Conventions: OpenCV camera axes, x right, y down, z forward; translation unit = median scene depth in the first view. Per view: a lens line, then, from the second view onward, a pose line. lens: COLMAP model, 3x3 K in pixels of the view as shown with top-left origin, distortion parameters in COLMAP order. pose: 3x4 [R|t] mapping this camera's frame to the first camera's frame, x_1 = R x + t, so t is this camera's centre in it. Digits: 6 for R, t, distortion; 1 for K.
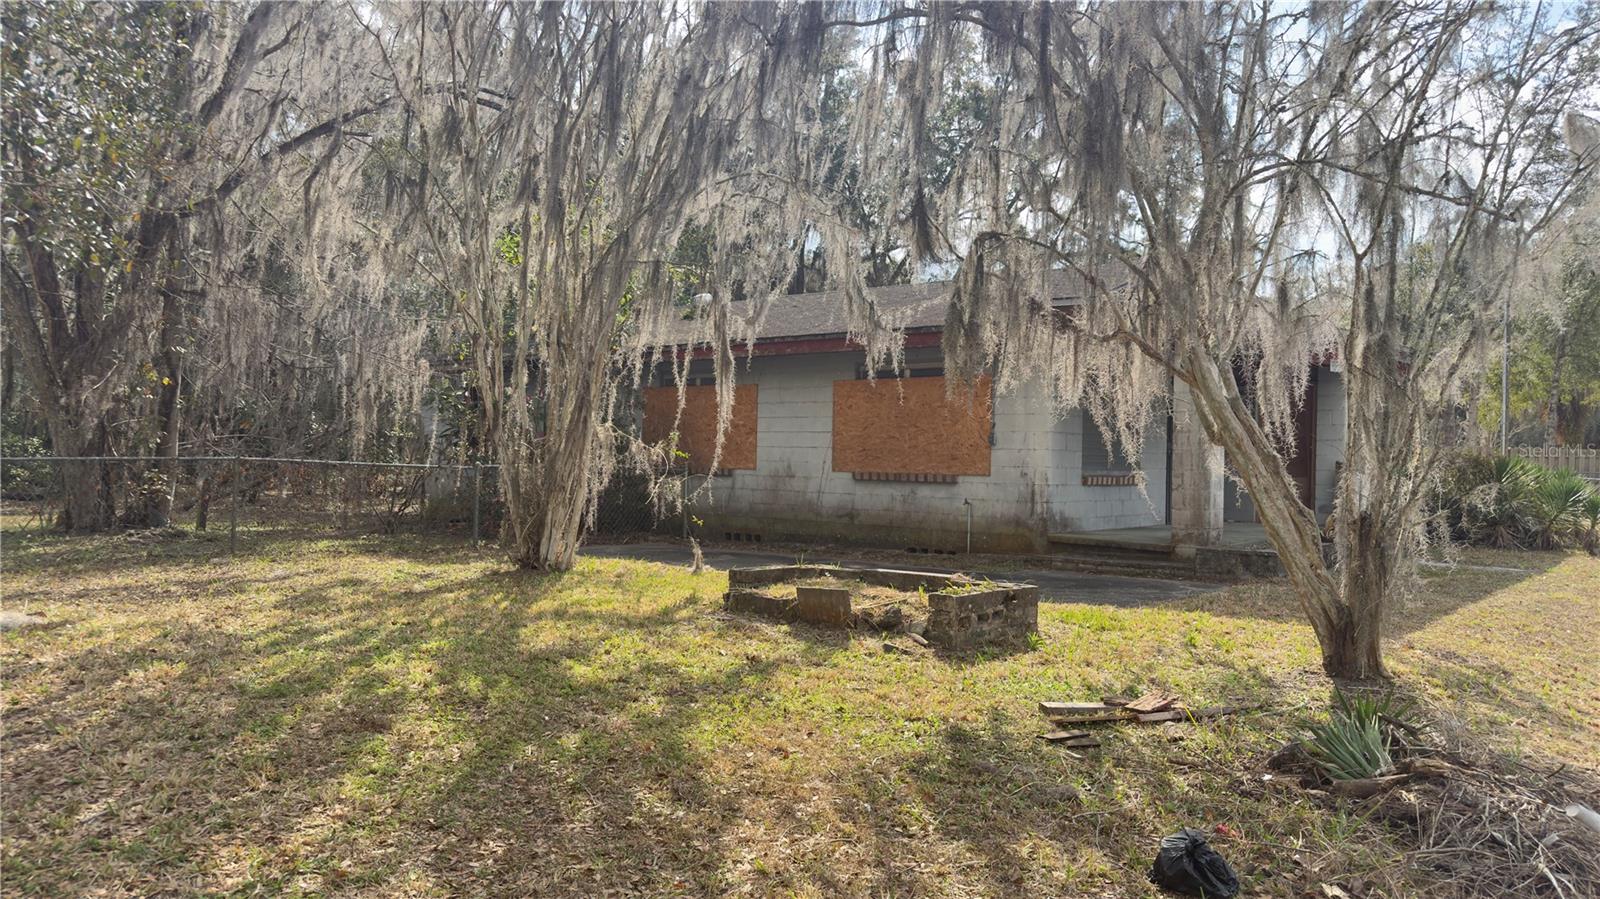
lens RADIAL K [[1130.3, 0, 788.5], [0, 1130.3, 449.1], [0, 0, 1]] dist [0.102706, -0.037653]
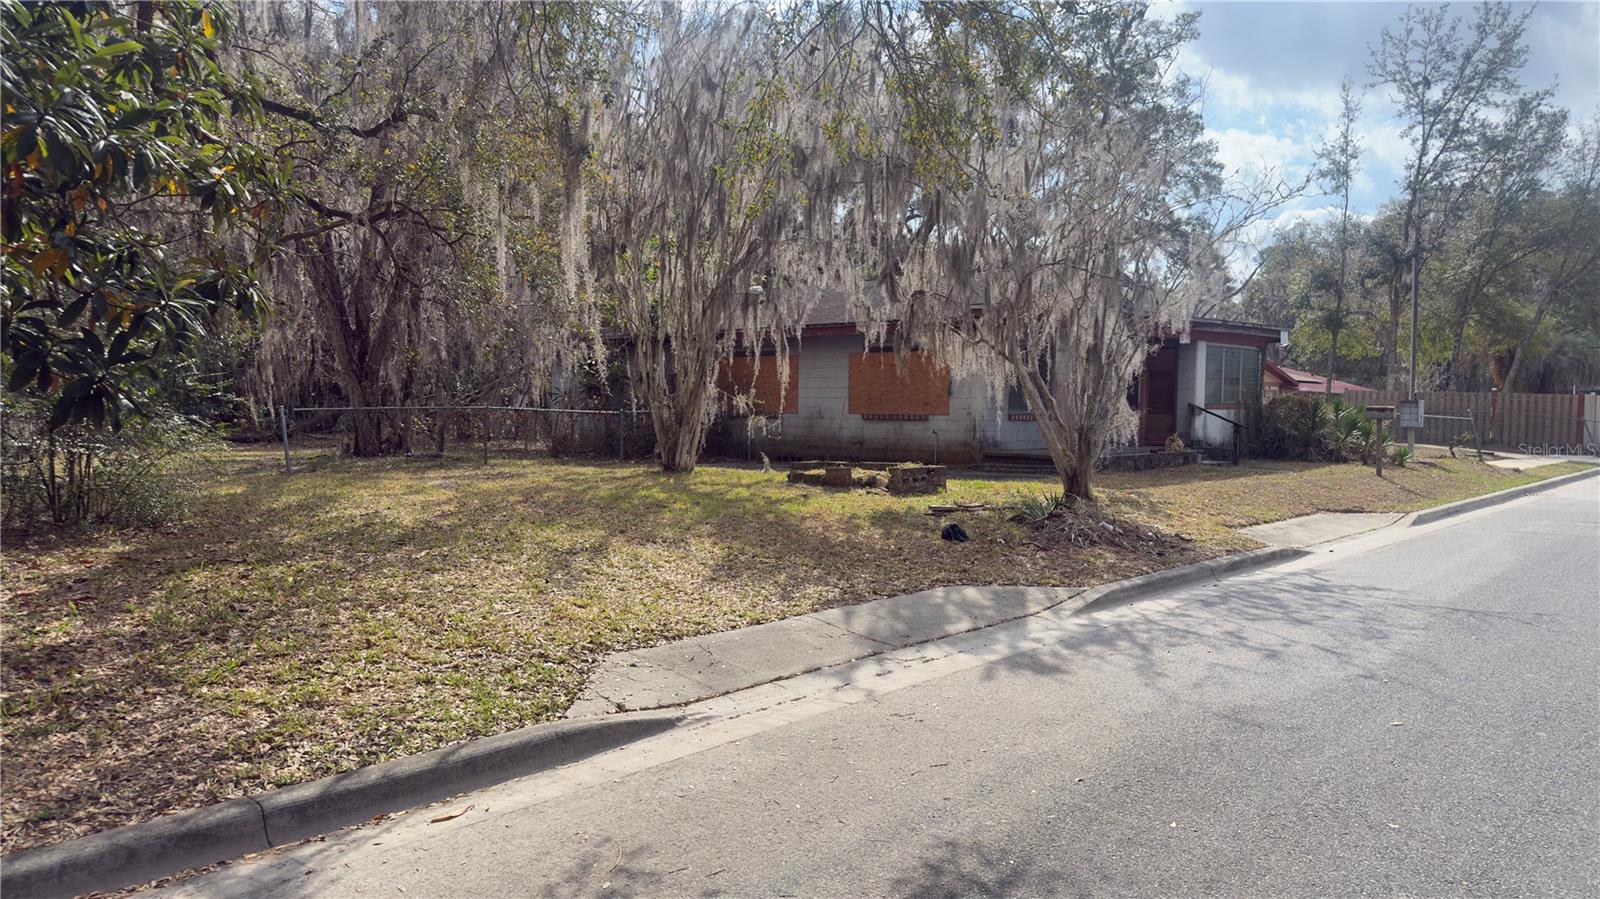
lens RADIAL K [[1130.3, 0, 786.4], [0, 1130.3, 441.8], [0, 0, 1]] dist [0.102706, -0.037653]
pose [[0.999582, -0.007761, -0.027848, -0.003706], [0.008804, 0.999257, 0.037533, 0.000009], [0.027536, -0.037762, 0.998907, -0.683911]]
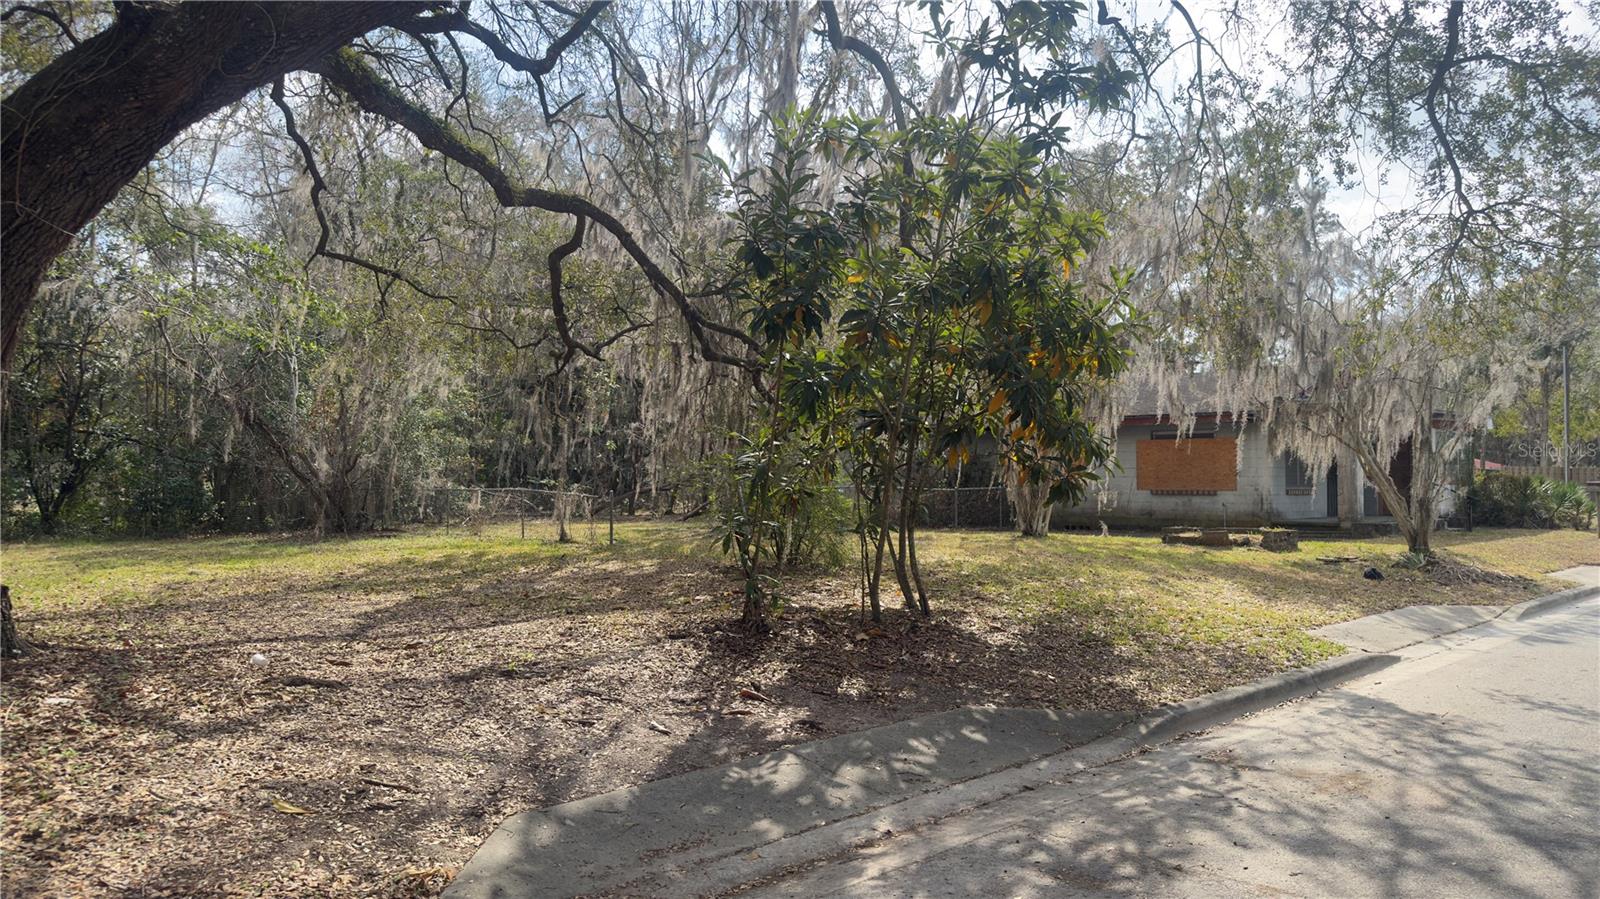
lens RADIAL K [[1130.3, 0, 826.1], [0, 1130.3, 462.2], [0, 0, 1]] dist [0.102706, -0.037653]
pose [[0.998462, -0.018709, -0.052196, -0.495005], [0.018052, 0.999752, -0.013015, -0.013795], [0.052427, 0.012053, 0.998552, -1.163441]]
